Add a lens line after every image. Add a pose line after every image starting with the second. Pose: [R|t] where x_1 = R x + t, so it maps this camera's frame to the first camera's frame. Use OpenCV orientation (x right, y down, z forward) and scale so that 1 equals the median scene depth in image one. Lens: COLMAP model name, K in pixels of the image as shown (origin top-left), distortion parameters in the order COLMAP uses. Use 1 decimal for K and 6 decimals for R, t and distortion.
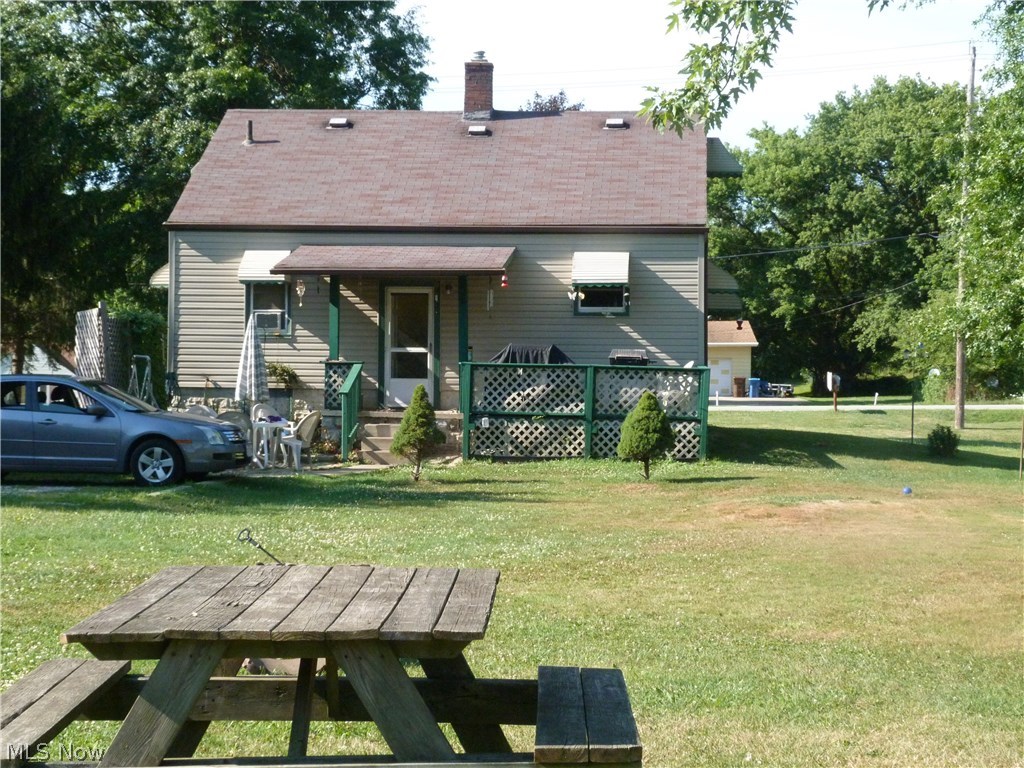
lens RADIAL K [[1940.0, 0, 515.7], [0, 1940.0, 382.8], [0, 0, 1]] dist [0.081152, 0.000000]
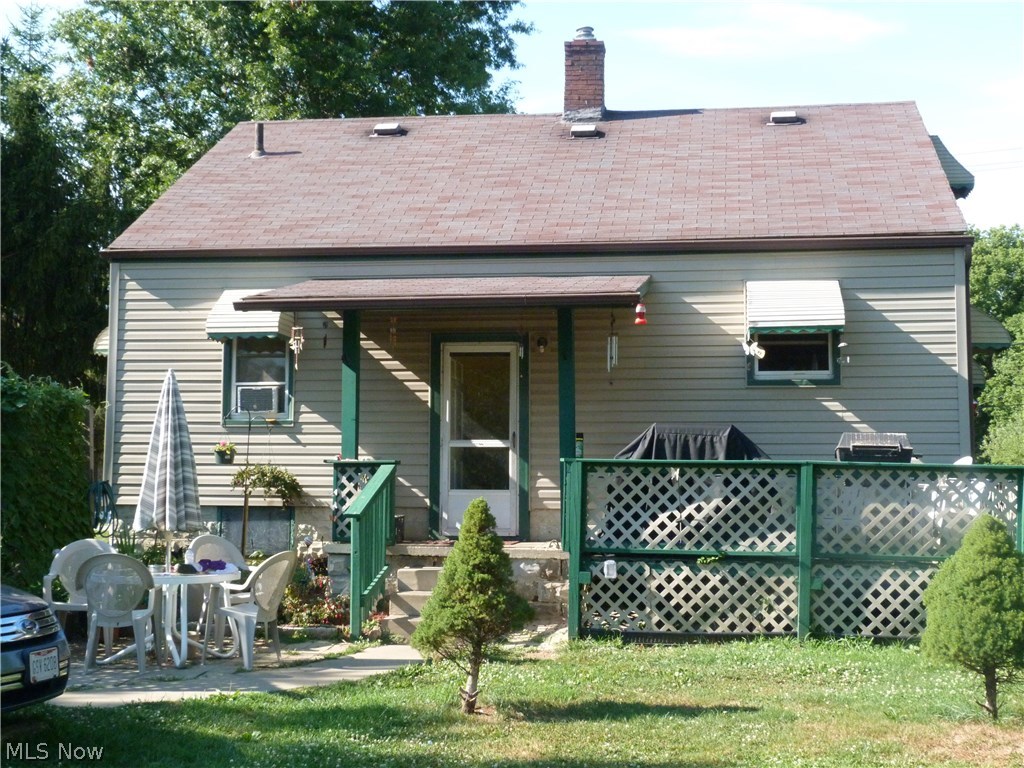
lens RADIAL K [[1472.4, 0, 516.8], [0, 1472.4, 378.1], [0, 0, 1]] dist [0.021063, 0.000000]
pose [[0.998449, -0.007919, -0.055100, -0.016866], [0.003377, 0.996624, -0.082033, 0.000914], [0.055563, 0.081720, 0.995105, 0.533376]]
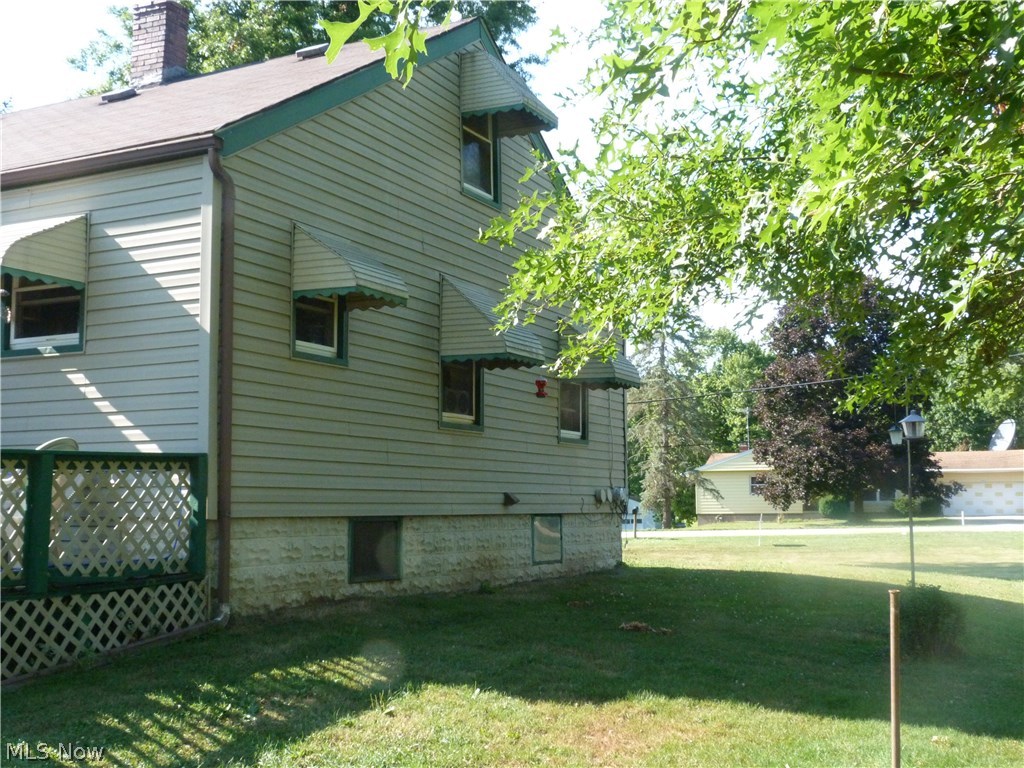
lens RADIAL K [[1196.0, 0, 513.6], [0, 1196.0, 385.8], [0, 0, 1]] dist [-0.036962, 0.000000]
pose [[0.936870, -0.048010, -0.346365, 0.249441], [0.011991, 0.994358, -0.105395, 0.004676], [0.349471, 0.094588, 0.932160, 0.770565]]
